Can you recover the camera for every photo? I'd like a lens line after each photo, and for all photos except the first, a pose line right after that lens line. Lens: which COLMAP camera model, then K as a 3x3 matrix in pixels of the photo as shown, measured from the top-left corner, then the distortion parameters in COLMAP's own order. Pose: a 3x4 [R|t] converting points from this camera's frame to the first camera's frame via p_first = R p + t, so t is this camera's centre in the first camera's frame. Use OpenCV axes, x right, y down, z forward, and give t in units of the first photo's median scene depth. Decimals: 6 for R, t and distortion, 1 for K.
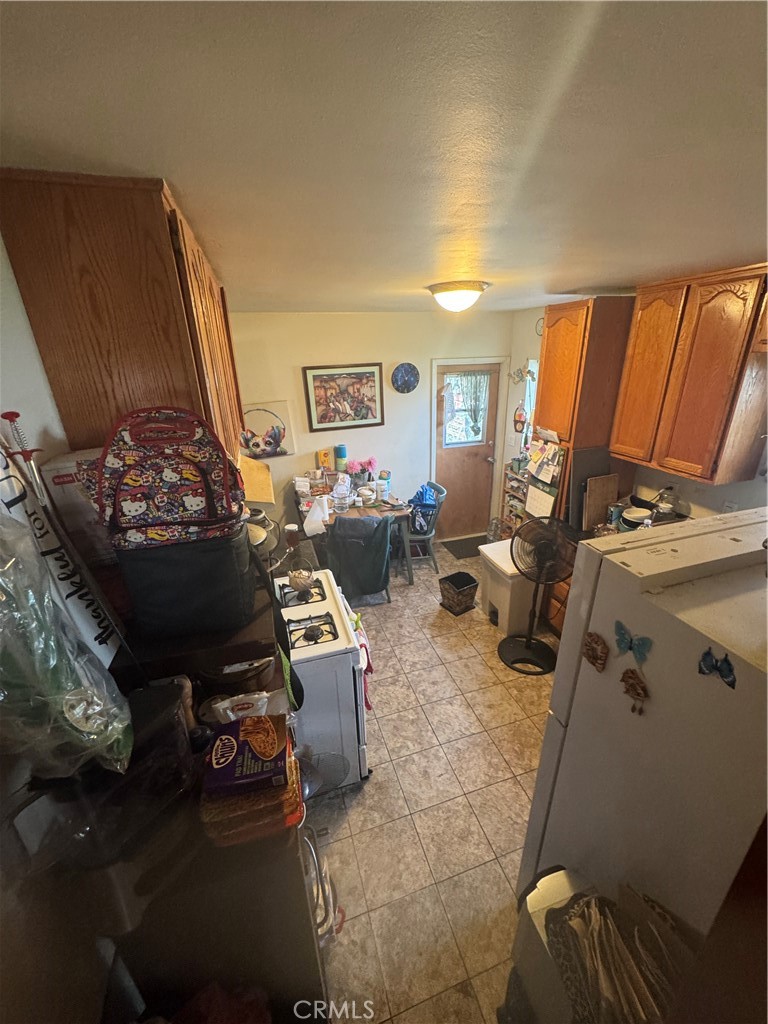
lens RADIAL K [[408.5, 0, 382.7], [0, 408.5, 512.4], [0, 0, 1]] dist [-0.001797, -0.000146]
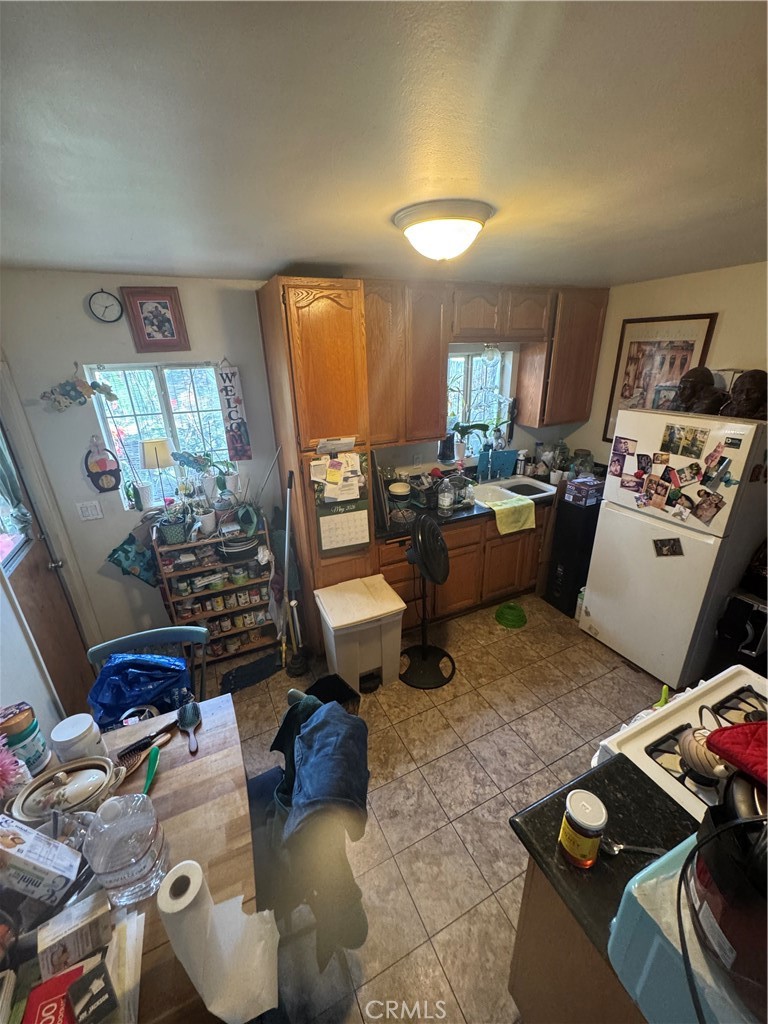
lens RADIAL K [[408.5, 0, 385.0], [0, 408.5, 515.5], [0, 0, 1]] dist [-0.001797, -0.000146]
pose [[-0.151931, -0.330721, 0.931419, -0.379093], [0.393536, 0.844200, 0.363945, -0.310146], [-0.906668, 0.421841, 0.001890, 0.918434]]
